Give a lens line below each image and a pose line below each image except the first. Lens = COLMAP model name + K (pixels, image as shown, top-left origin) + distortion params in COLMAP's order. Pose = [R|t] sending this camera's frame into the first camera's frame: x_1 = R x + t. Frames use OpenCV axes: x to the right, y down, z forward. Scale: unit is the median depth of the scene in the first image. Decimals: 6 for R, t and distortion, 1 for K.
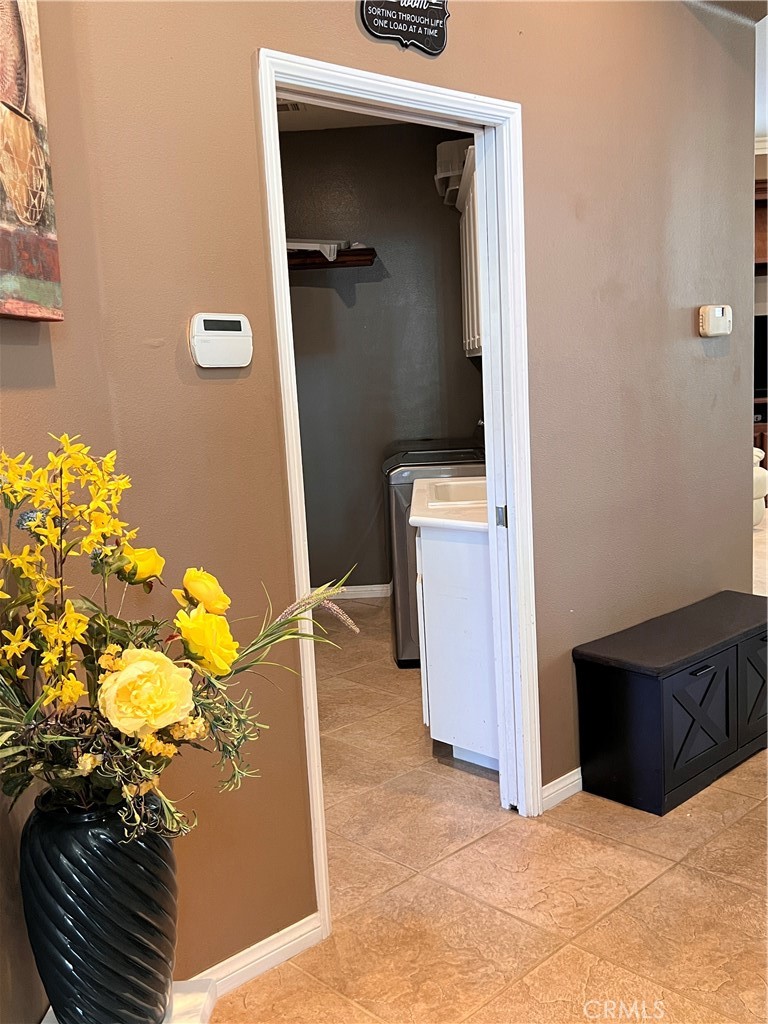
lens RADIAL K [[976.5, 0, 384.0], [0, 976.5, 512.0], [0, 0, 1]] dist [0.010608, 0.007172]
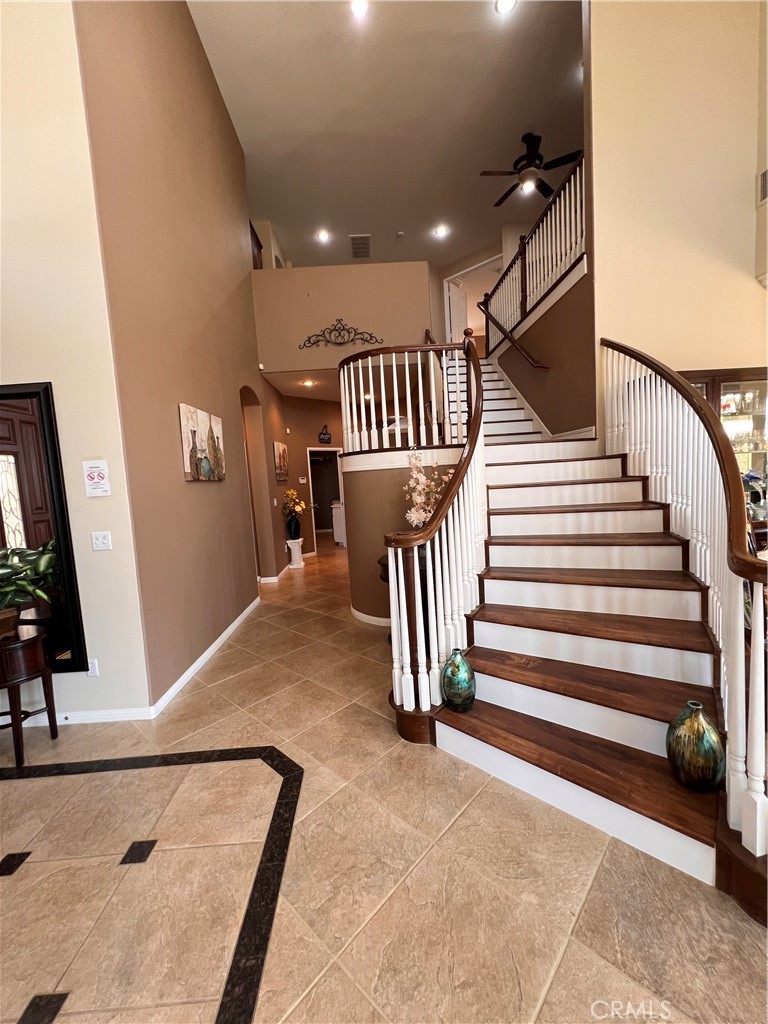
lens RADIAL K [[410.0, 0, 385.0], [0, 410.0, 512.0], [0, 0, 1]] dist [0.000398, 0.000042]
pose [[0.998406, -0.010314, 0.055494, 0.307047], [0.013927, 0.997780, -0.065118, 0.302658], [-0.054699, 0.065787, 0.996333, -2.271468]]
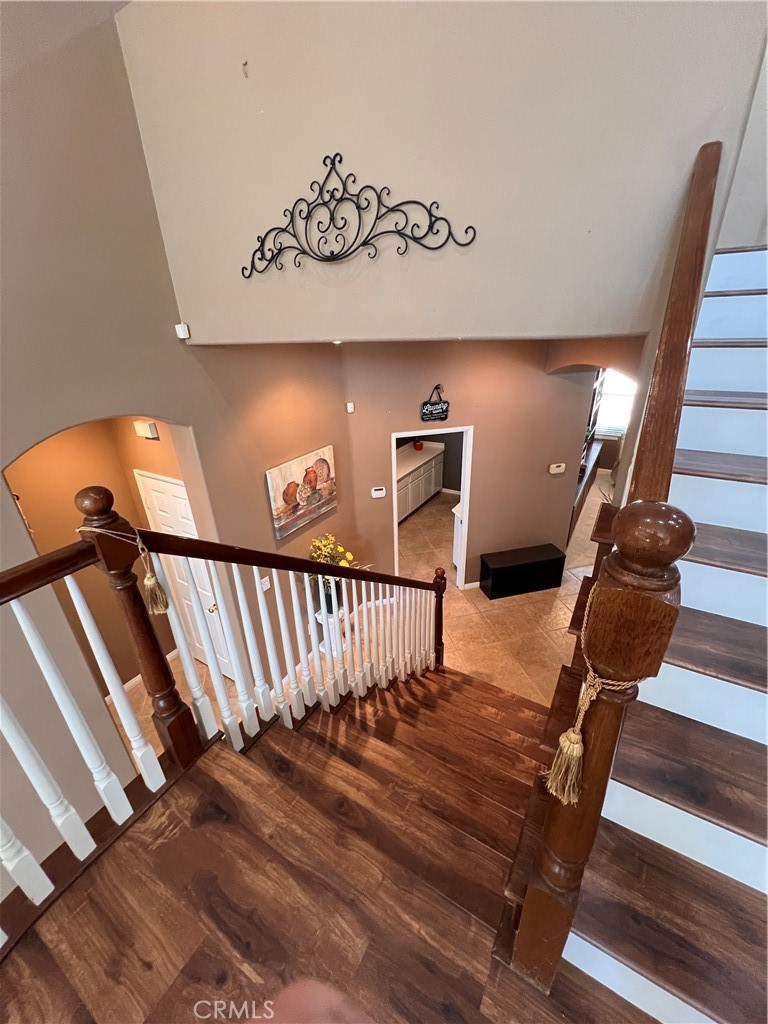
lens RADIAL K [[411.6, 0, 384.0], [0, 411.6, 512.0], [0, 0, 1]] dist [-0.000464, -0.000029]
pose [[0.866692, 0.230917, -0.442179, 0.676557], [-0.087054, 0.942820, 0.321734, -0.635427], [0.491189, -0.240351, 0.837236, -0.639508]]
